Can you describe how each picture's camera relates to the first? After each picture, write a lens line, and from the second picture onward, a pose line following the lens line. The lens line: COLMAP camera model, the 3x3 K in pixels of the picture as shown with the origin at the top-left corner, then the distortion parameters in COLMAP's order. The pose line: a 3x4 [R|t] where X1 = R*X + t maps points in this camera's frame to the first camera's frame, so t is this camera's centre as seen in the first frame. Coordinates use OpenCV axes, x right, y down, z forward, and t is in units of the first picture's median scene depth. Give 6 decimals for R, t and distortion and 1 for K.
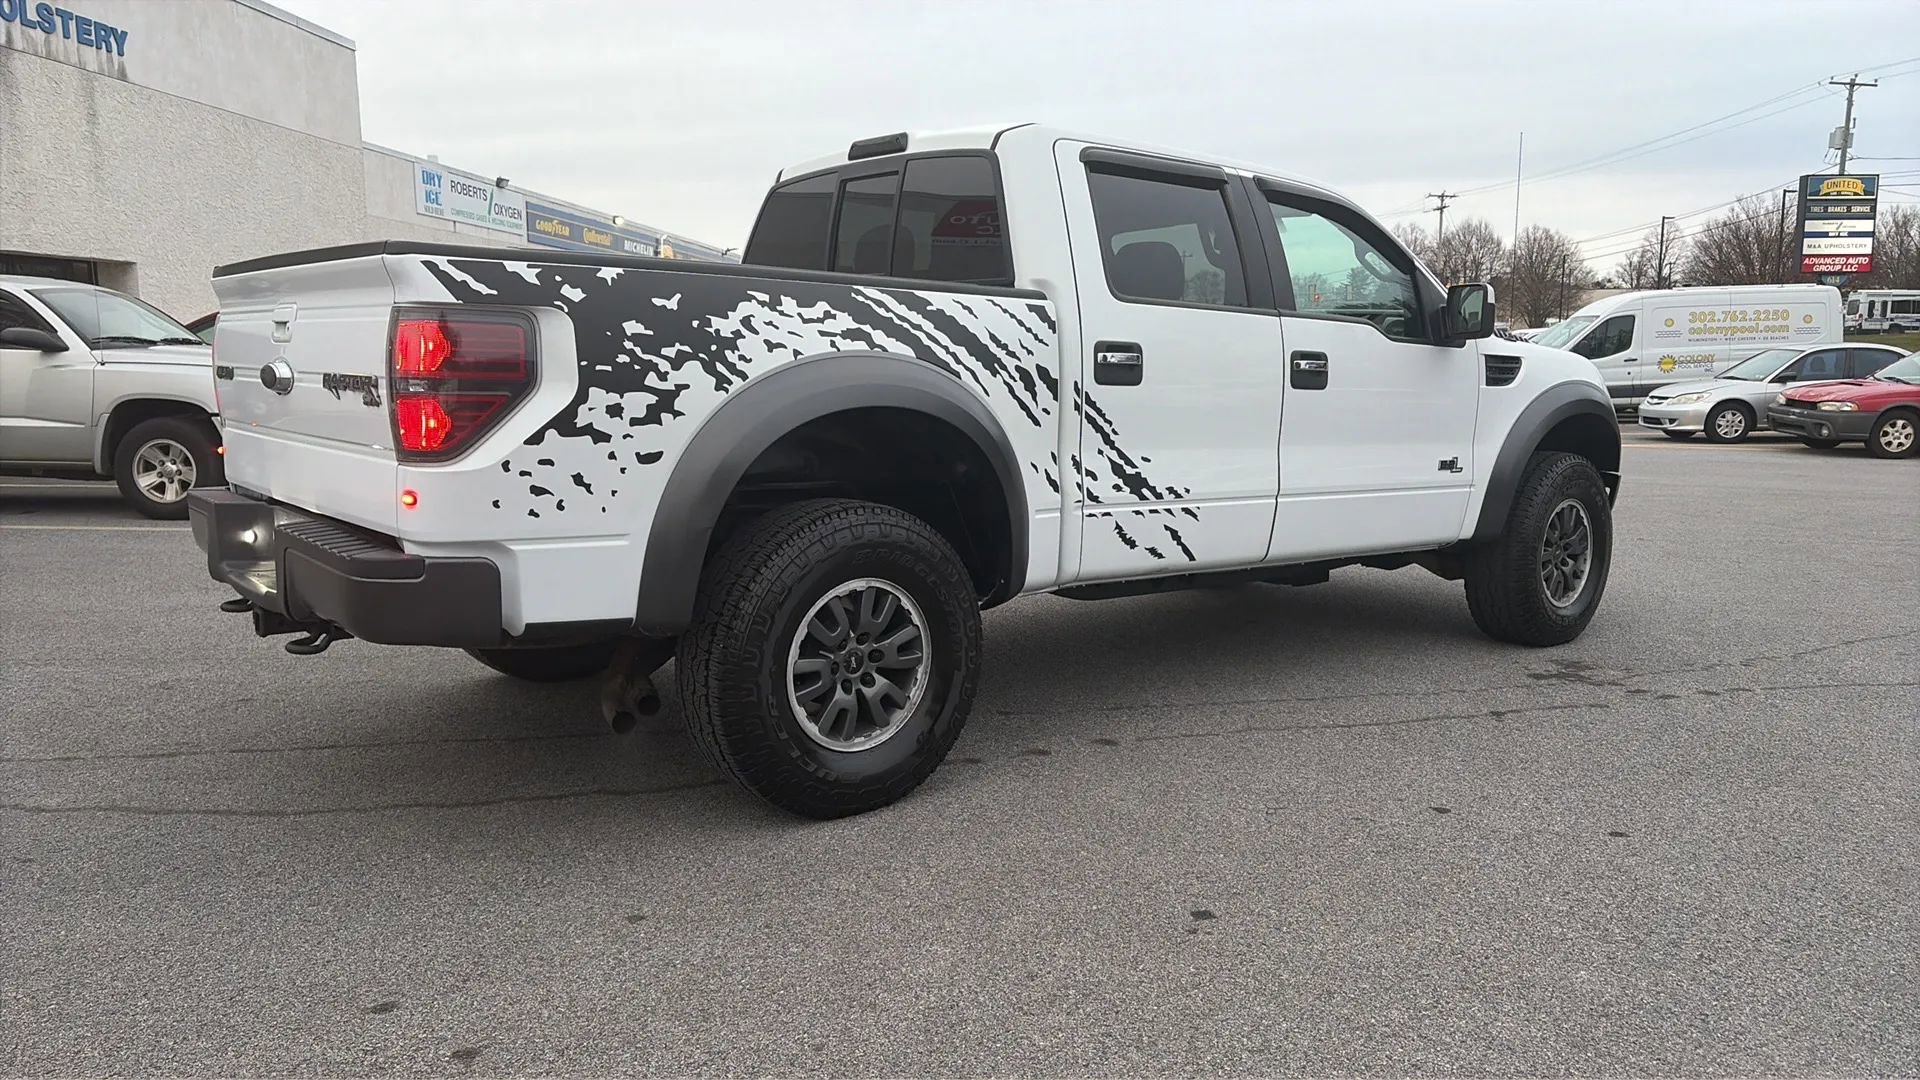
lens RADIAL K [[1383.3, 0, 961.1], [0, 1383.3, 541.4], [0, 0, 1]] dist [0.050385, -0.046753]
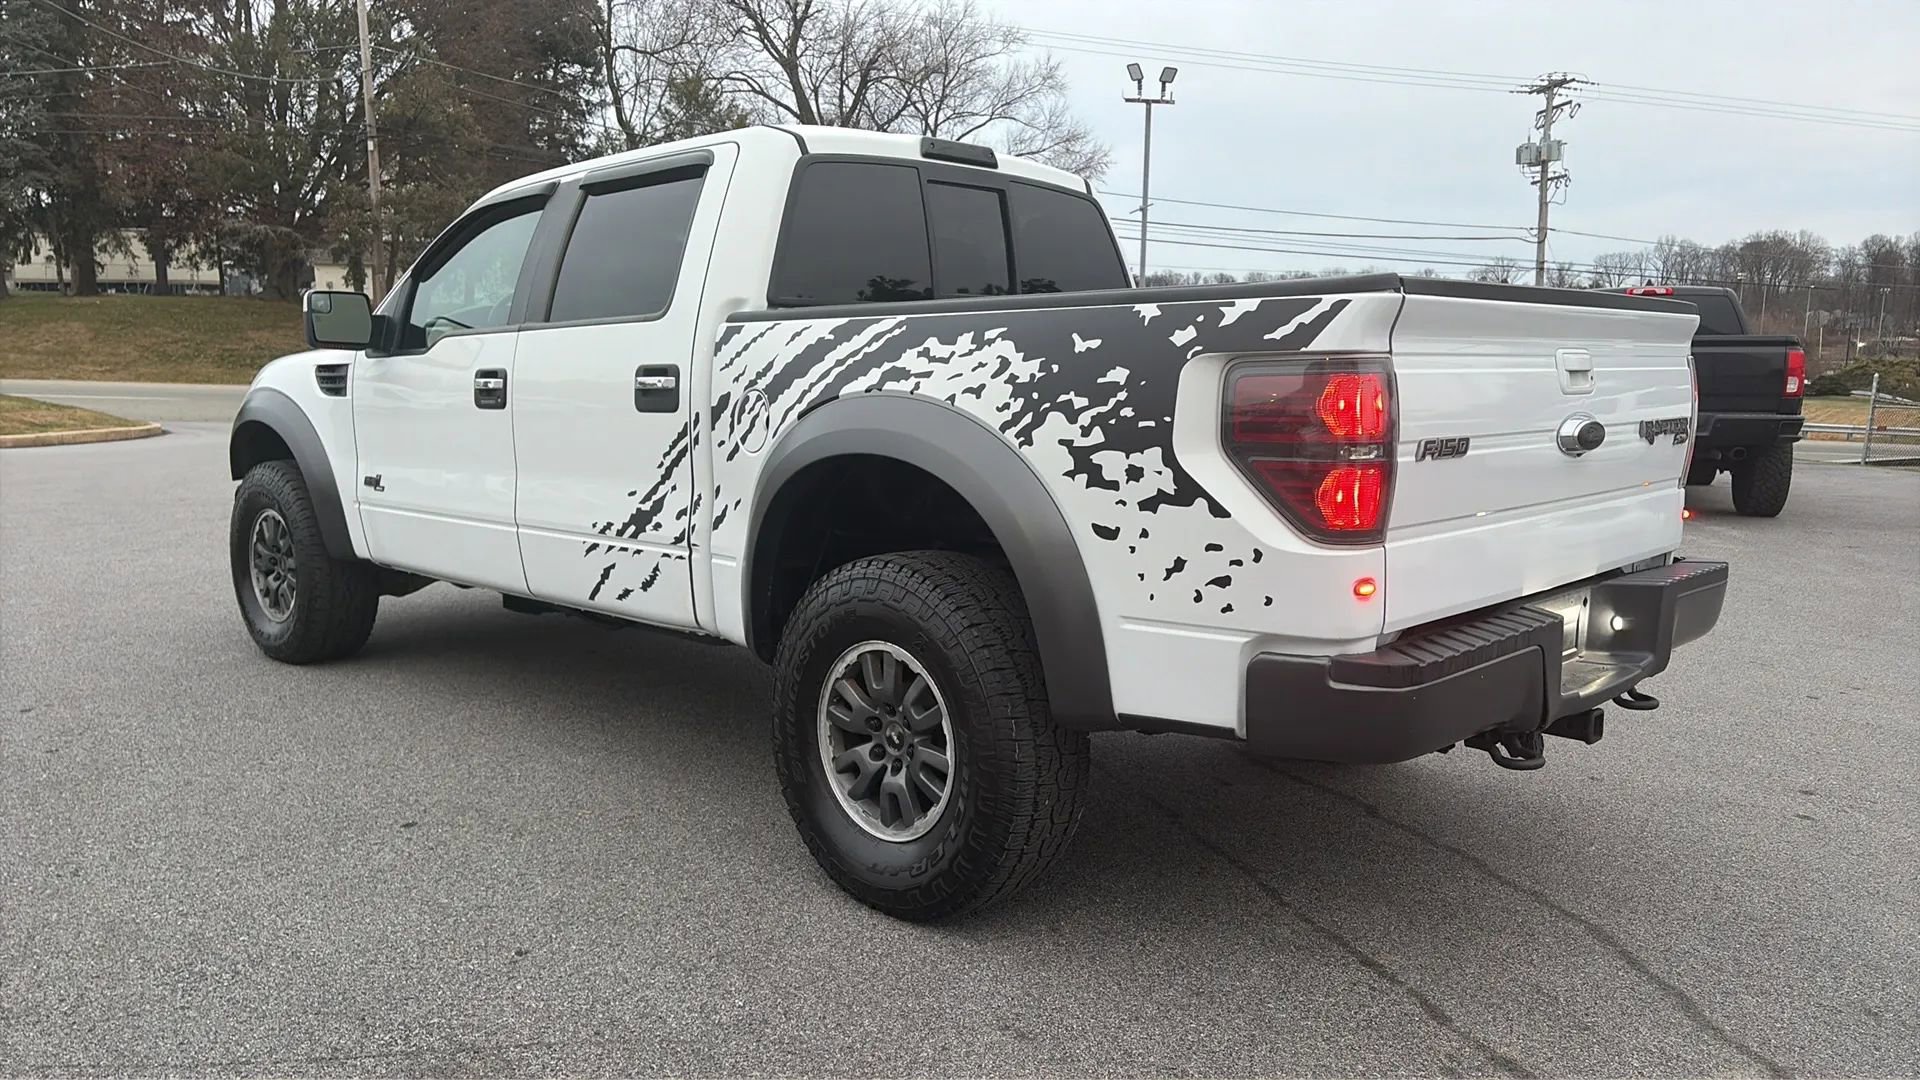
lens RADIAL K [[1383.3, 0, 967.5], [0, 1383.3, 540.6], [0, 0, 1]] dist [0.050385, -0.046753]
pose [[-0.115936, -0.146847, 0.982342, -1.167495], [0.121815, 0.979442, 0.160790, -0.215268], [-0.985759, 0.138306, -0.095664, 1.322030]]
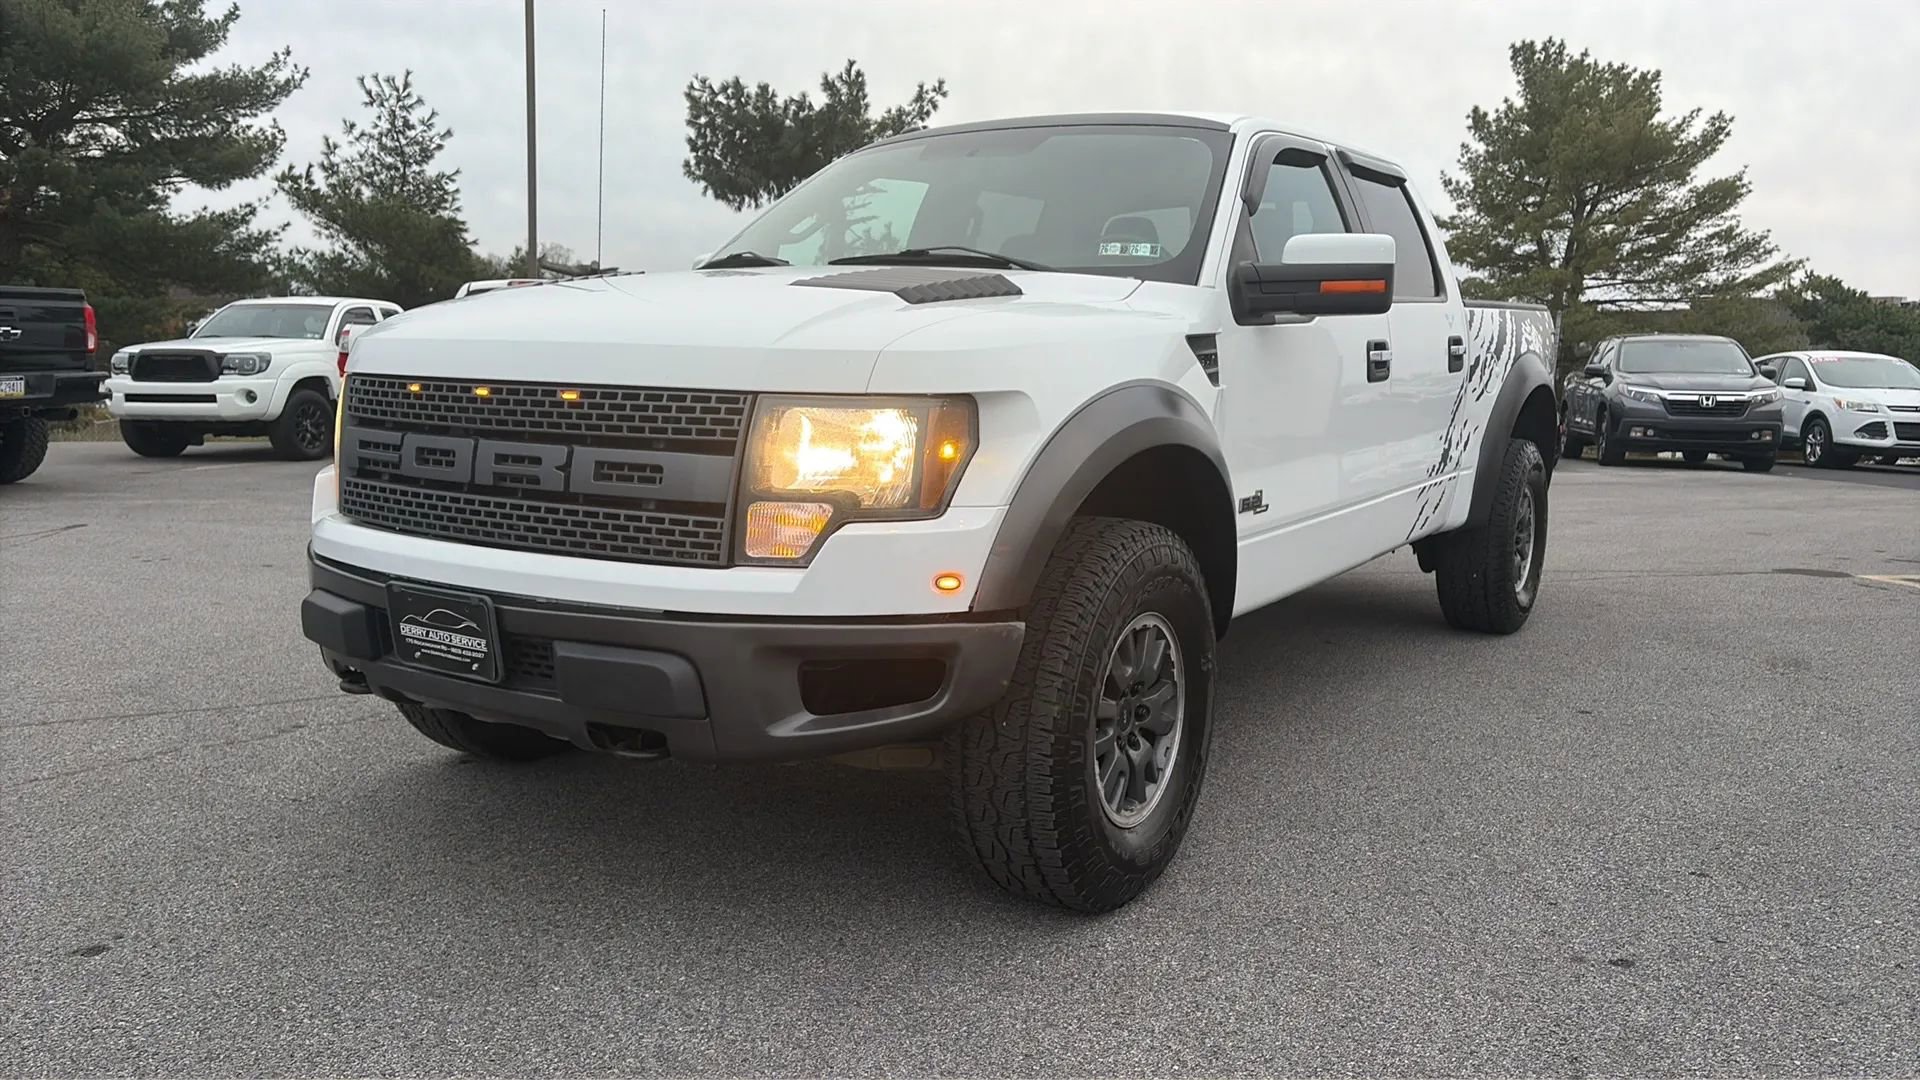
lens RADIAL K [[1383.3, 0, 969.5], [0, 1383.3, 573.1], [0, 0, 1]] dist [0.050385, -0.046753]
pose [[-0.954165, 0.018338, -0.298717, 0.619893], [-0.069927, 0.956833, 0.282101, -0.326677], [0.290996, 0.290060, -0.911695, 2.516823]]
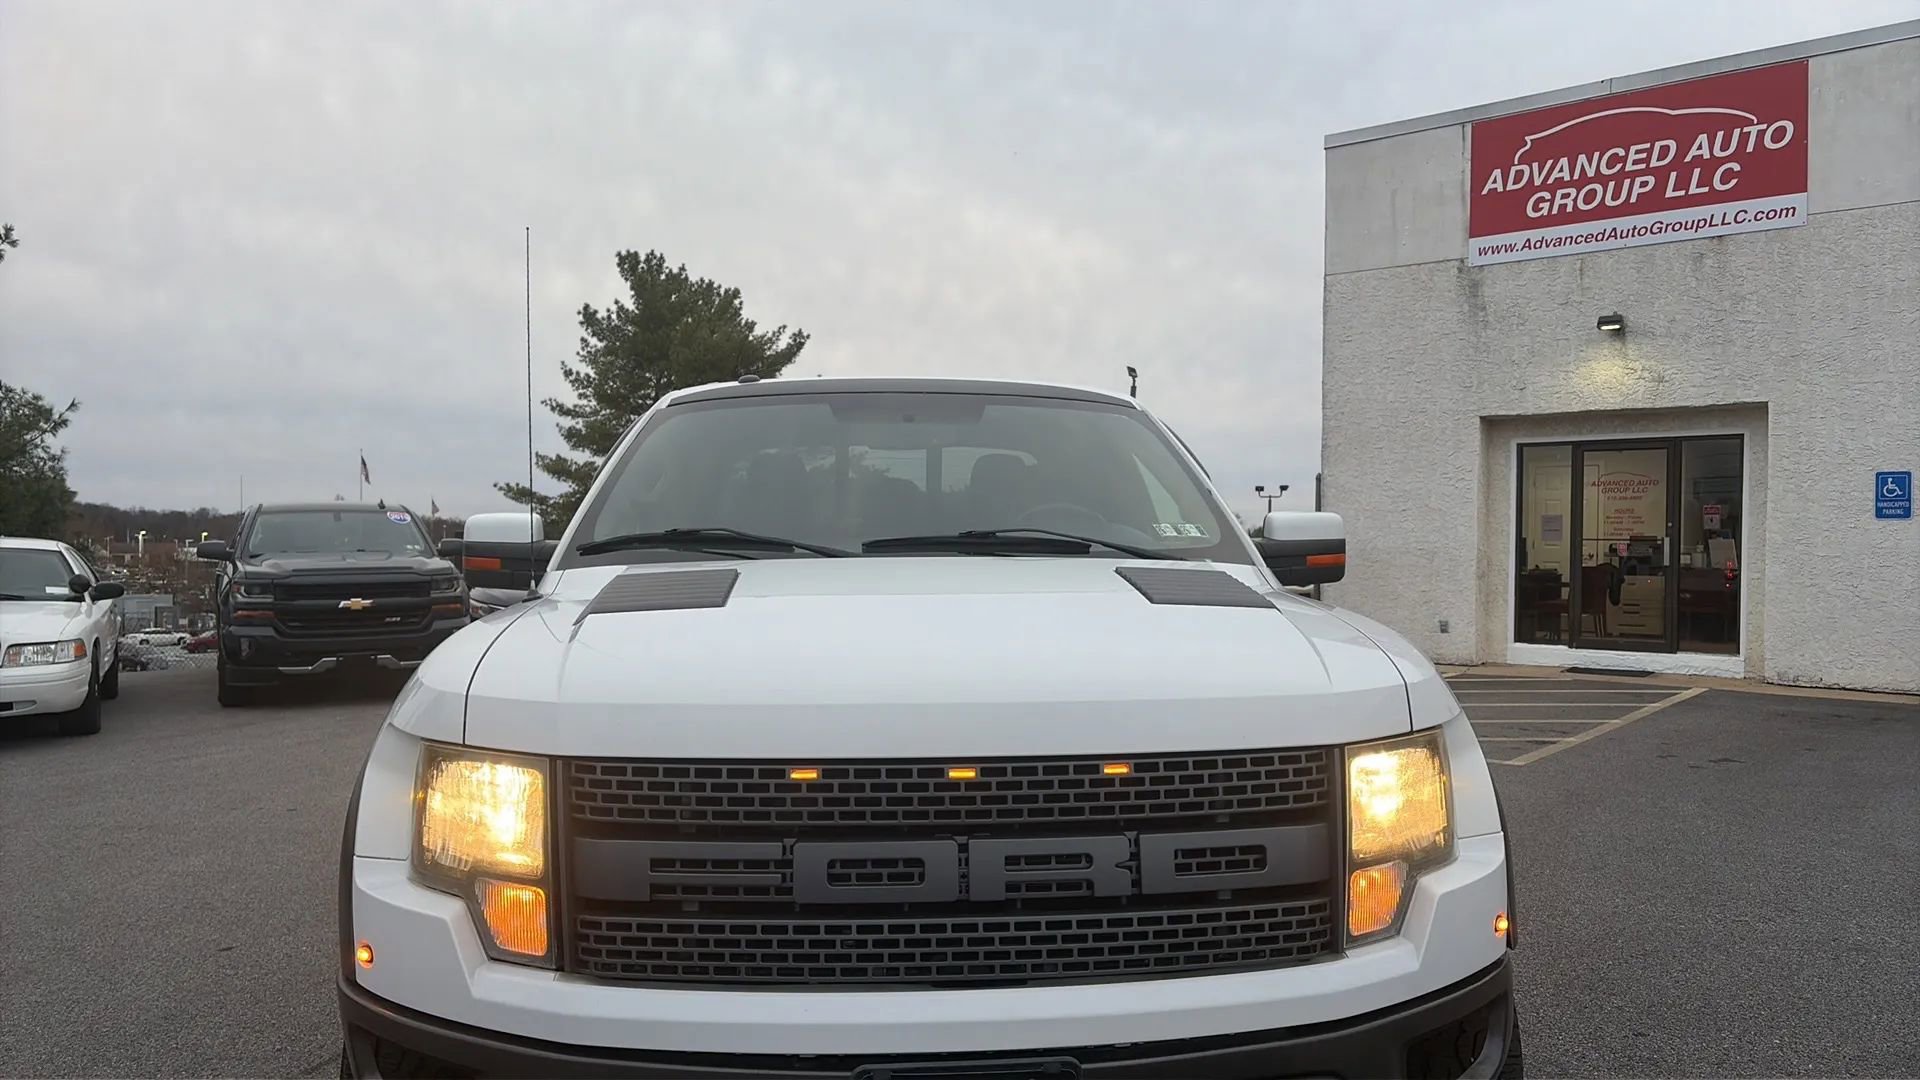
lens RADIAL K [[1383.3, 0, 953.5], [0, 1383.3, 549.1], [0, 0, 1]] dist [0.050385, -0.046753]
pose [[-0.574853, 0.002792, -0.818252, 1.063986], [-0.114778, 0.989832, 0.084013, -0.327639], [0.810167, 0.142213, -0.568687, 2.073625]]
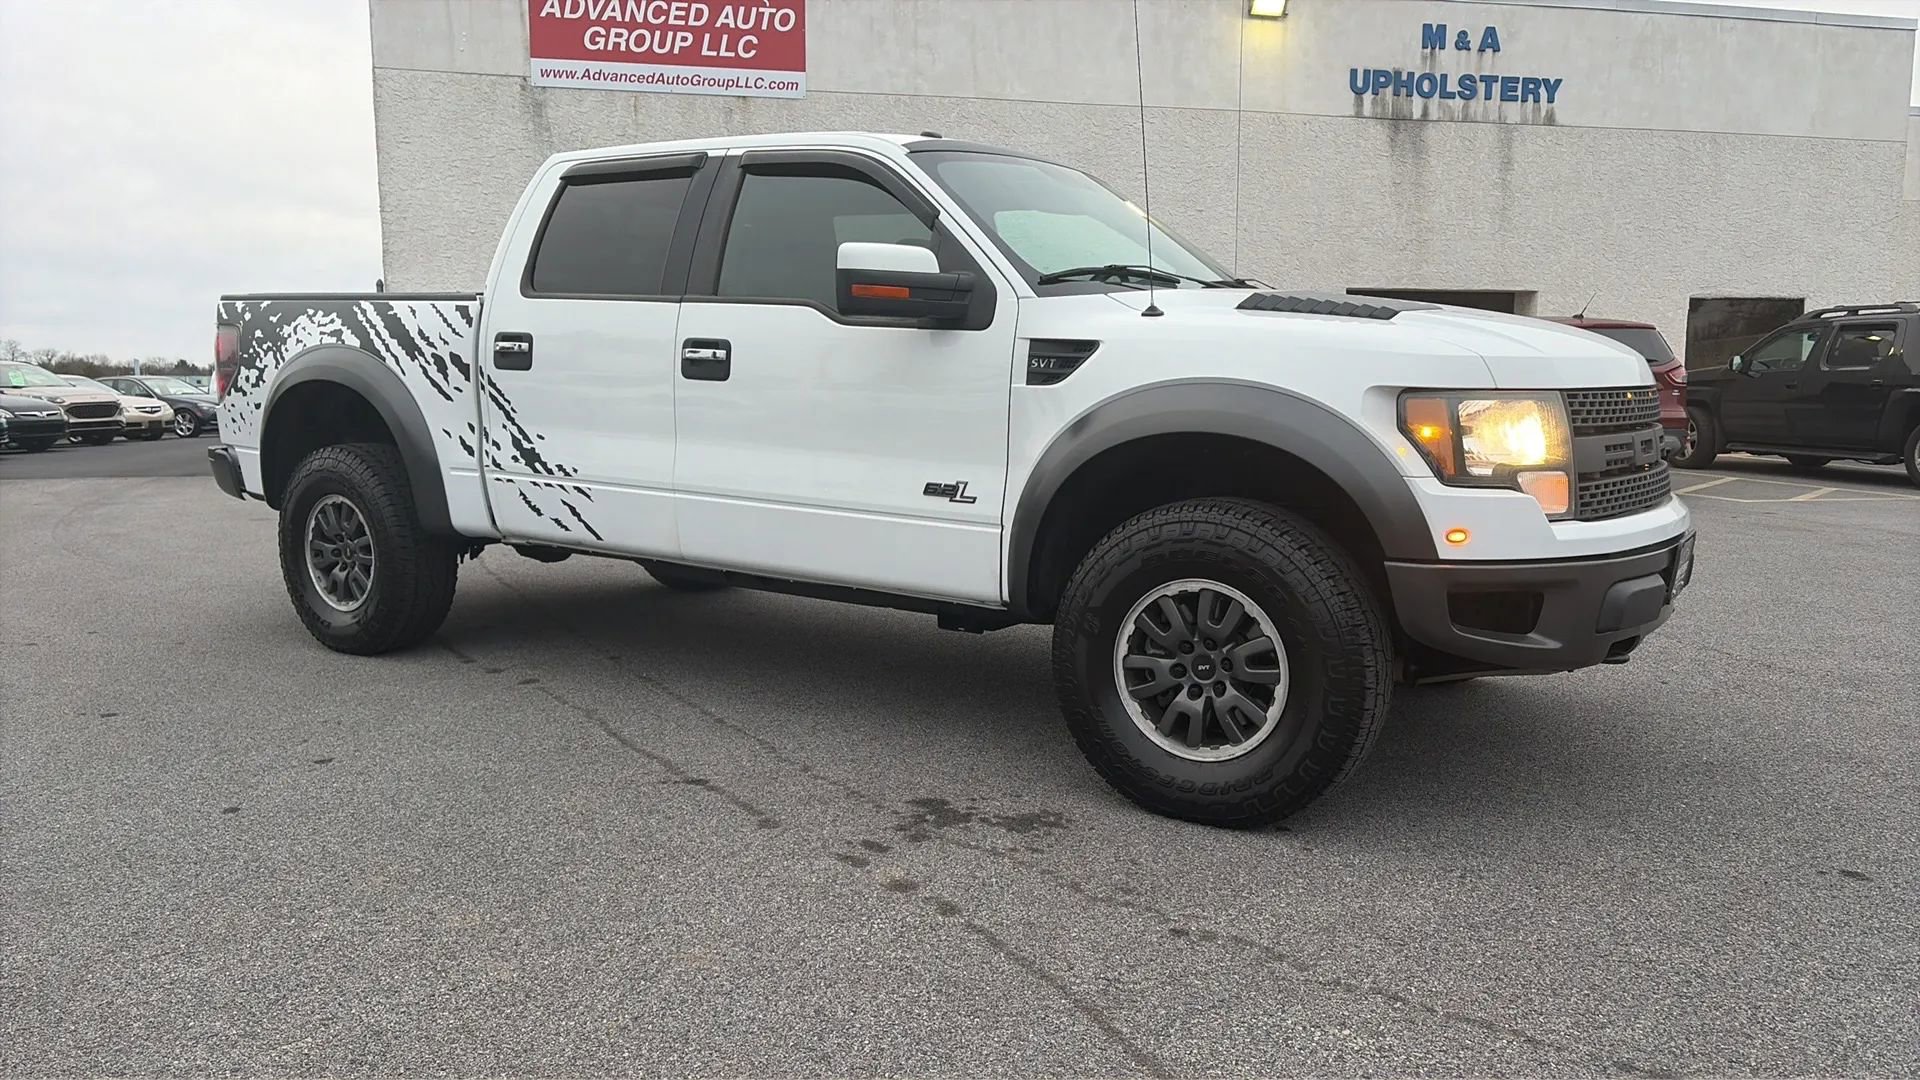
lens RADIAL K [[1383.3, 0, 962.7], [0, 1383.3, 548.6], [0, 0, 1]] dist [0.050385, -0.046753]
pose [[0.291427, 0.115167, -0.949635, 1.422608], [-0.130194, 0.988264, 0.079897, -0.113326], [0.947692, 0.100352, 0.303001, 1.075283]]
